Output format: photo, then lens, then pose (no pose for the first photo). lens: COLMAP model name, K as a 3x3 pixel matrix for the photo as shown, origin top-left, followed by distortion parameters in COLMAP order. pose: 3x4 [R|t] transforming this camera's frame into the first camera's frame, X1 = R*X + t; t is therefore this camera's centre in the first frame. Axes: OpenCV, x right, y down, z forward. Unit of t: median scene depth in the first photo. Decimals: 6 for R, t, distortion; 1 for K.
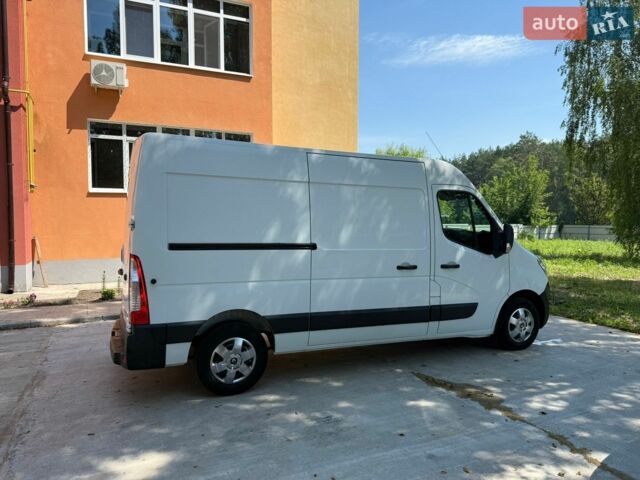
lens RADIAL K [[450.9, 0, 321.7], [0, 450.9, 239.0], [0, 0, 1]] dist [0.065609, -0.091694]
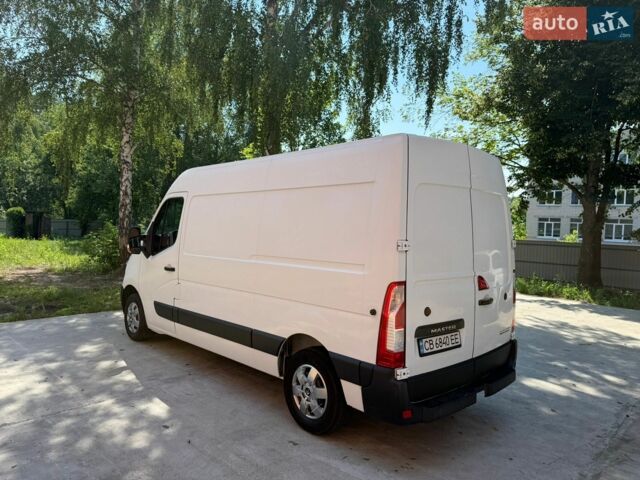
lens RADIAL K [[450.9, 0, 321.7], [0, 450.9, 239.0], [0, 0, 1]] dist [0.065609, -0.091694]
pose [[-0.356334, -0.049668, 0.933037, -0.895572], [0.010124, 0.998322, 0.057009, -0.076746], [-0.934304, 0.029760, -0.355234, 1.271401]]
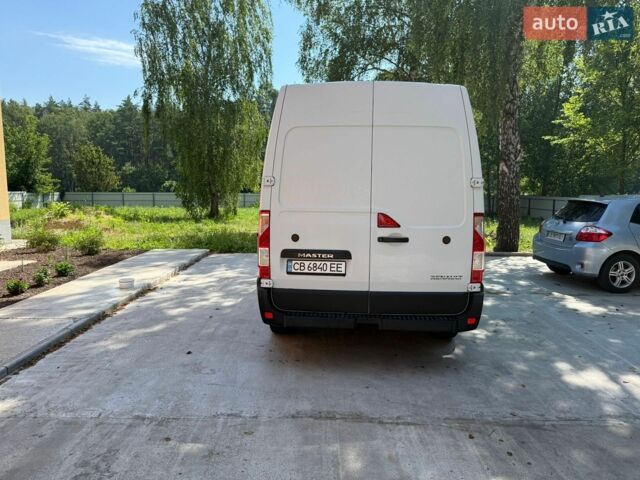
lens RADIAL K [[450.9, 0, 321.7], [0, 450.9, 239.0], [0, 0, 1]] dist [0.065609, -0.091694]
pose [[0.428099, -0.098643, 0.898332, -1.004202], [0.035476, 0.995093, 0.092362, -0.009066], [-0.903035, -0.007671, 0.429498, 0.610410]]
